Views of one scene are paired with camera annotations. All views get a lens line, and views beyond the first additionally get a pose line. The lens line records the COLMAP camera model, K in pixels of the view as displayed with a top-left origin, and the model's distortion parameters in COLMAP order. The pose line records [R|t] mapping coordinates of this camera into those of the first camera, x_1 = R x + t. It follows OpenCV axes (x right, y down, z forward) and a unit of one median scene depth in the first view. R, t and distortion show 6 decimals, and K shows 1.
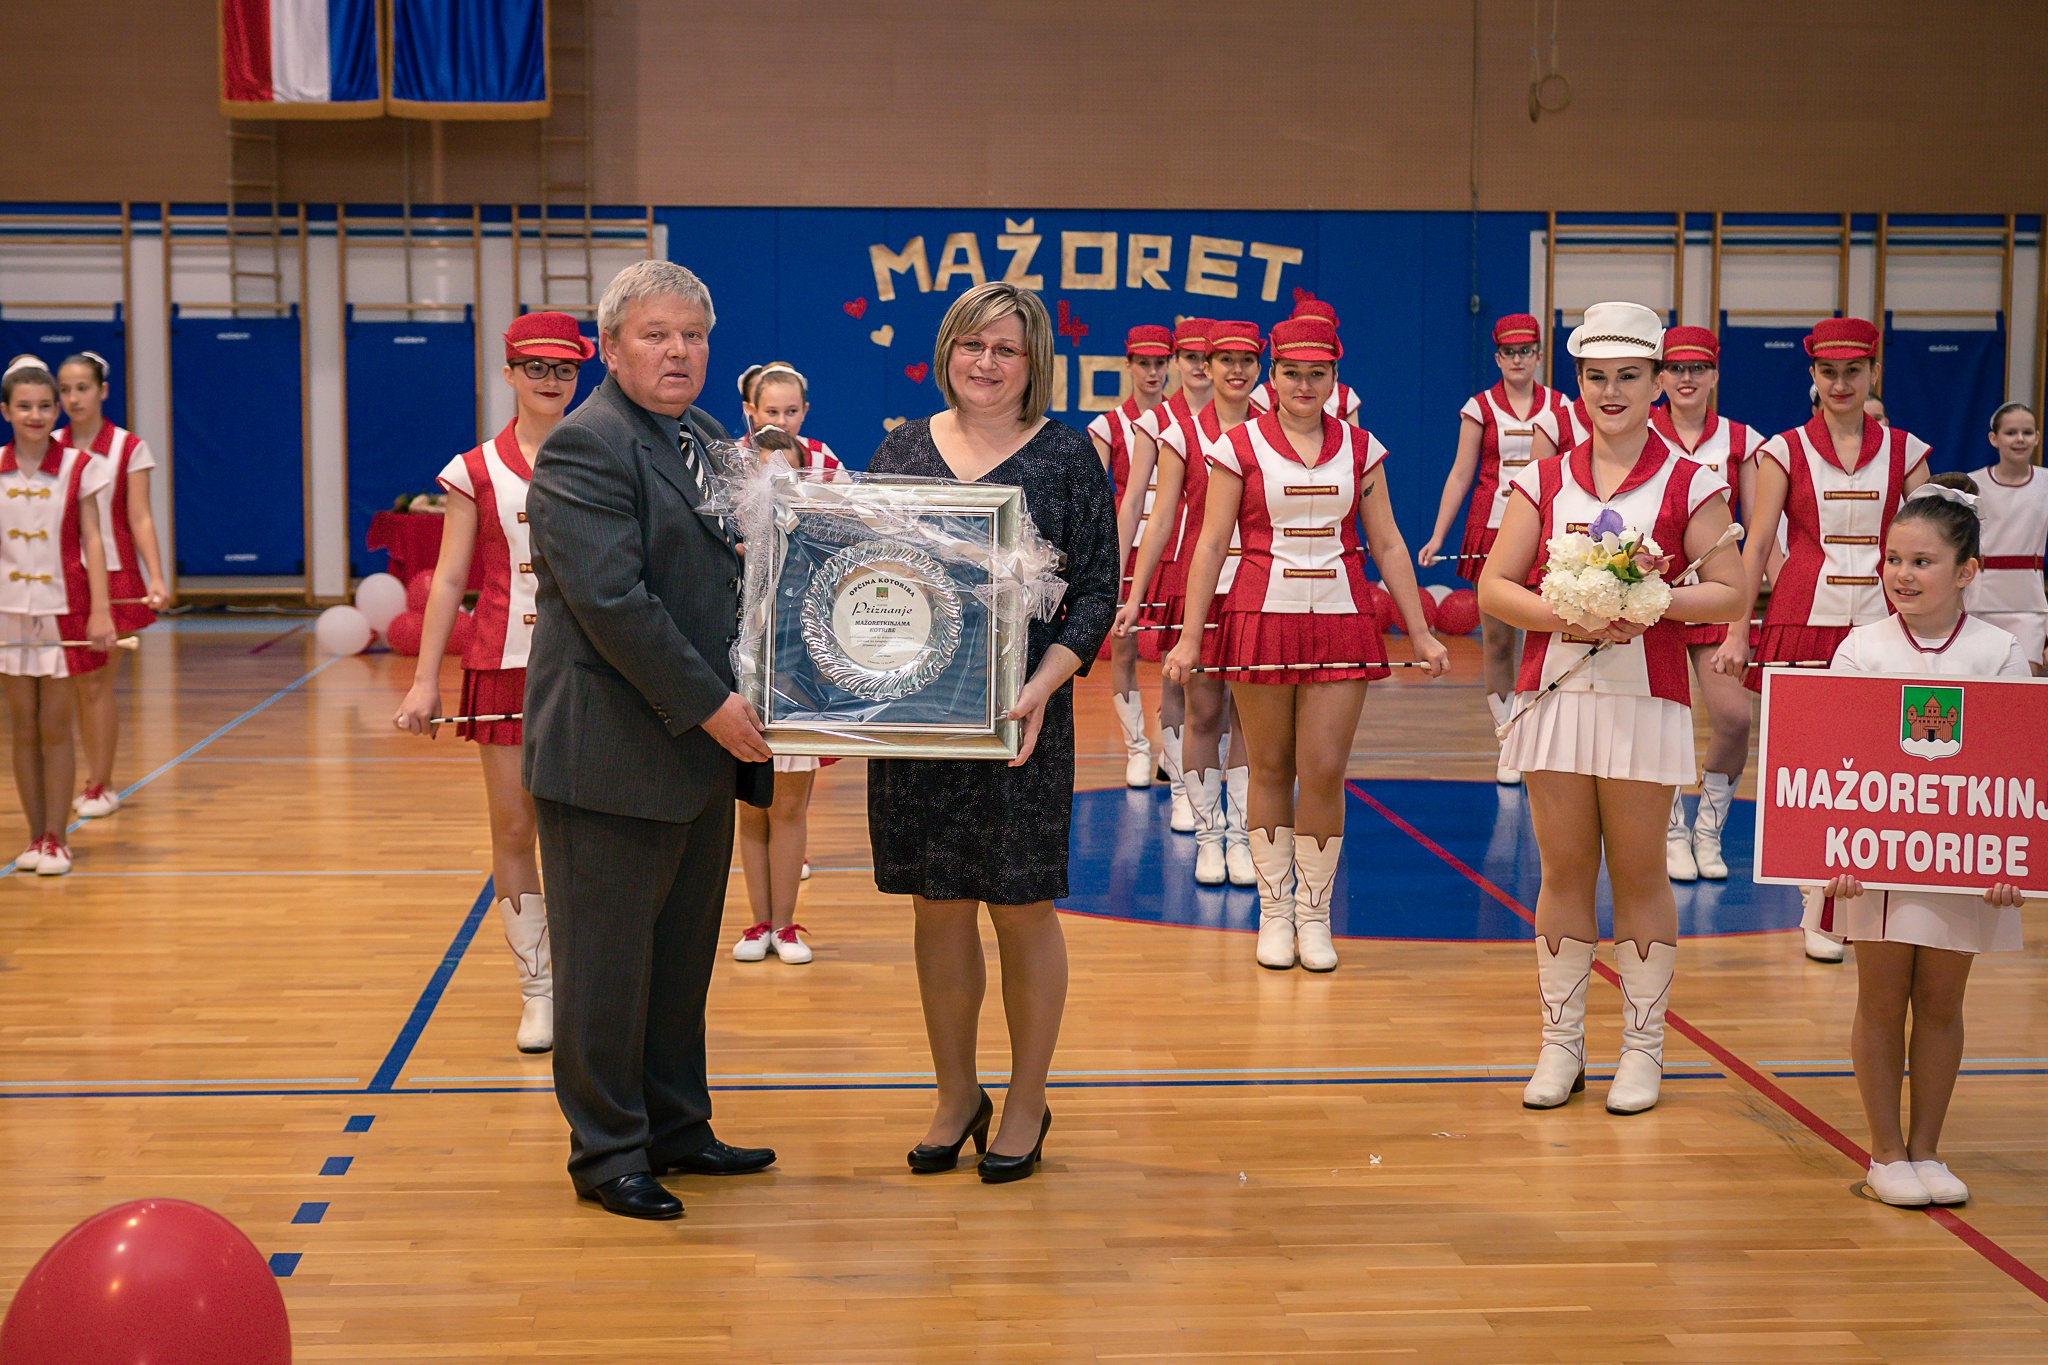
lens RADIAL K [[3211.6, 0, 988.1], [0, 3211.6, 747.1], [0, 0, 1]] dist [0.017639, 0.000000]
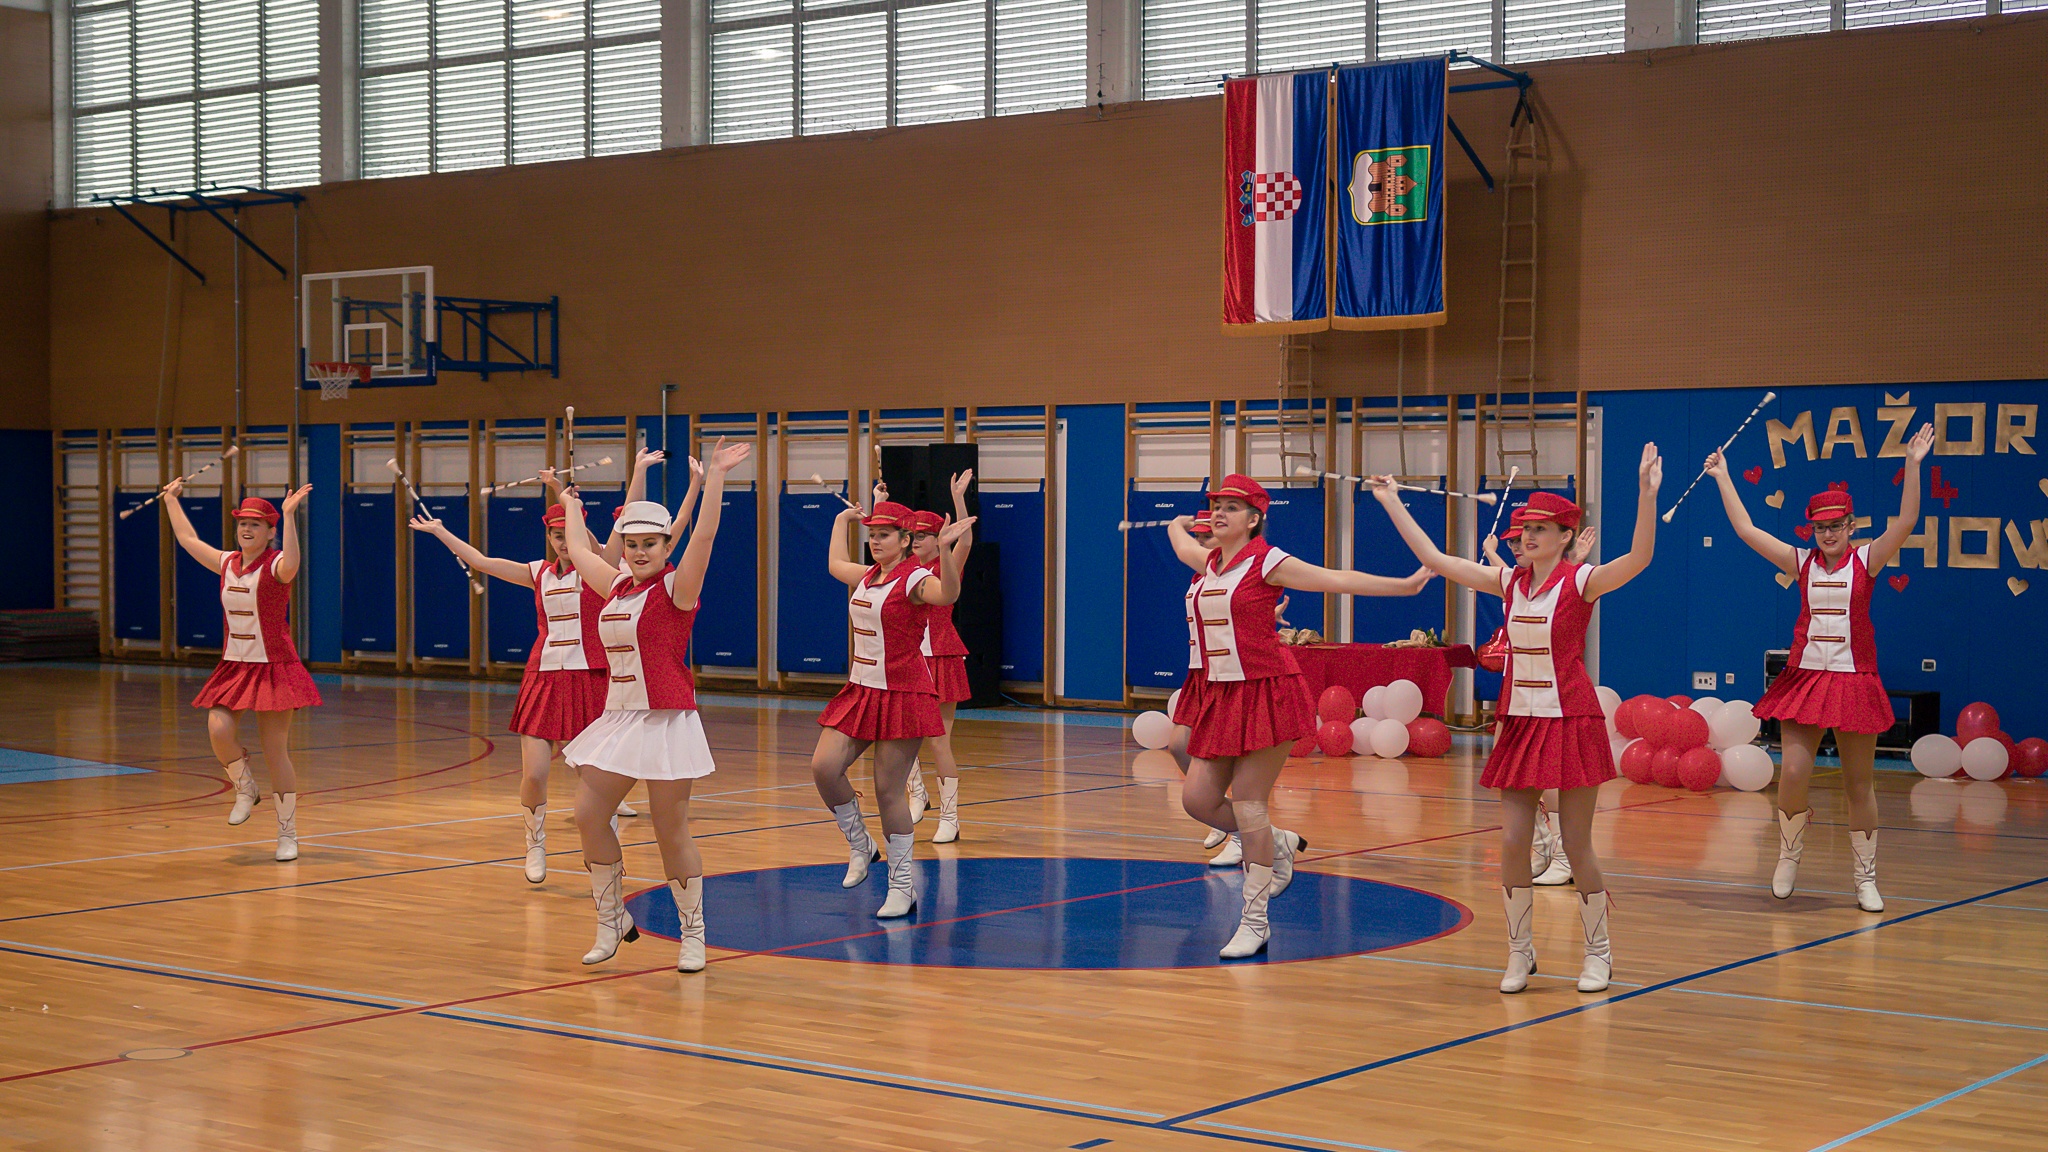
lens RADIAL K [[3008.9, 0, 961.7], [0, 3008.9, 648.5], [0, 0, 1]] dist [0.026456, 0.000000]
pose [[0.748848, 0.028275, -0.662139, 0.455109], [-0.078637, 0.995822, -0.046411, -0.004692], [0.658060, 0.086823, 0.747943, 0.028180]]
